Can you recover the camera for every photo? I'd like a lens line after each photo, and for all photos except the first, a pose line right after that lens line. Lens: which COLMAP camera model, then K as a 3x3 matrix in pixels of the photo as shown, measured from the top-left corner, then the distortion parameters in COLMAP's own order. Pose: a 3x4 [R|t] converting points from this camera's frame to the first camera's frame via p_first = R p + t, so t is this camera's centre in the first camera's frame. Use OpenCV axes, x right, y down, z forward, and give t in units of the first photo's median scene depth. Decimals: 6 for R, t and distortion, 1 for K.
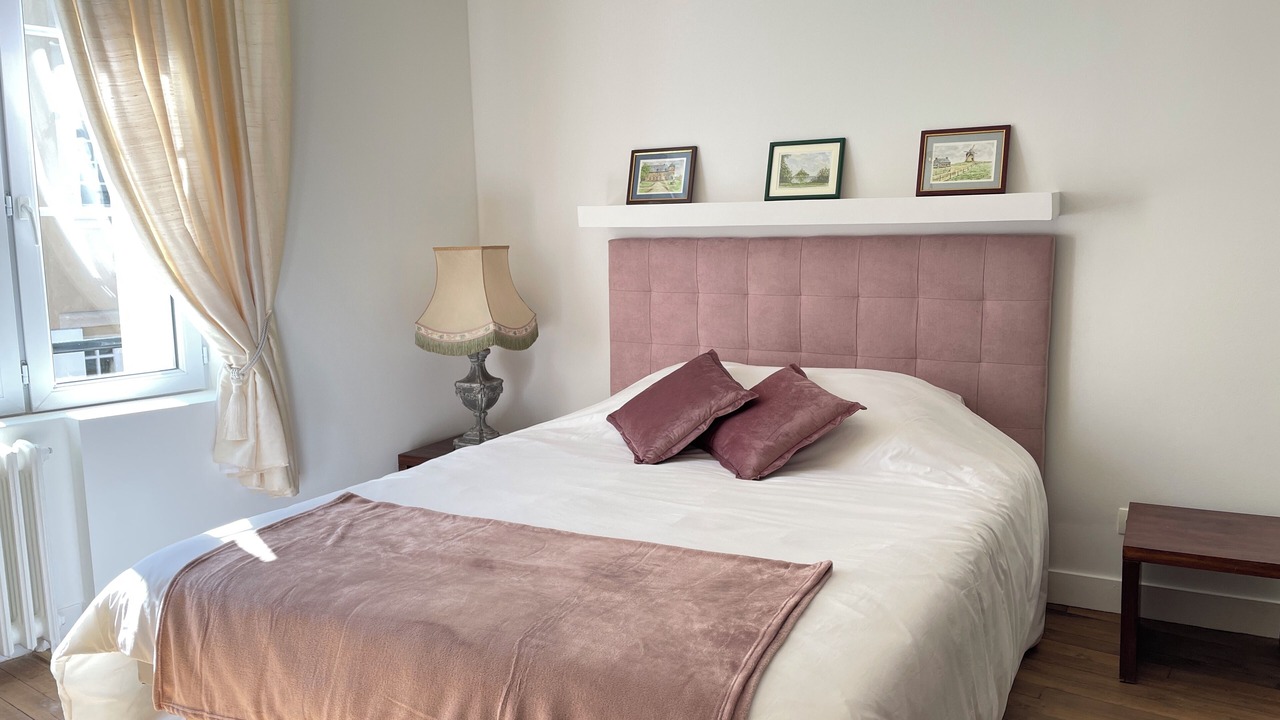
lens RADIAL K [[966.2, 0, 657.9], [0, 966.2, 364.3], [0, 0, 1]] dist [0.102431, -0.139456]
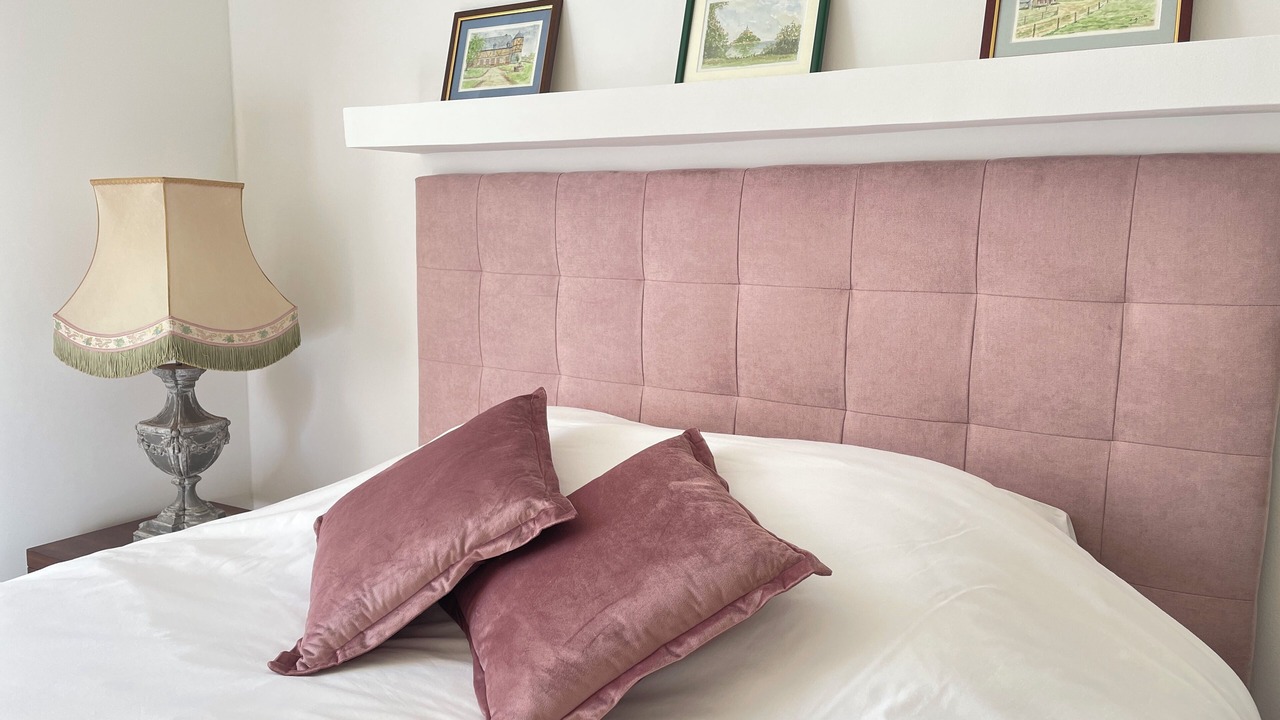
lens RADIAL K [[966.2, 0, 657.9], [0, 966.2, 364.3], [0, 0, 1]] dist [0.102431, -0.139456]
pose [[0.998223, 0.034492, -0.048597, 0.130049], [-0.034834, 0.999374, -0.006197, -0.024675], [0.048353, 0.007879, 0.998799, 0.491177]]
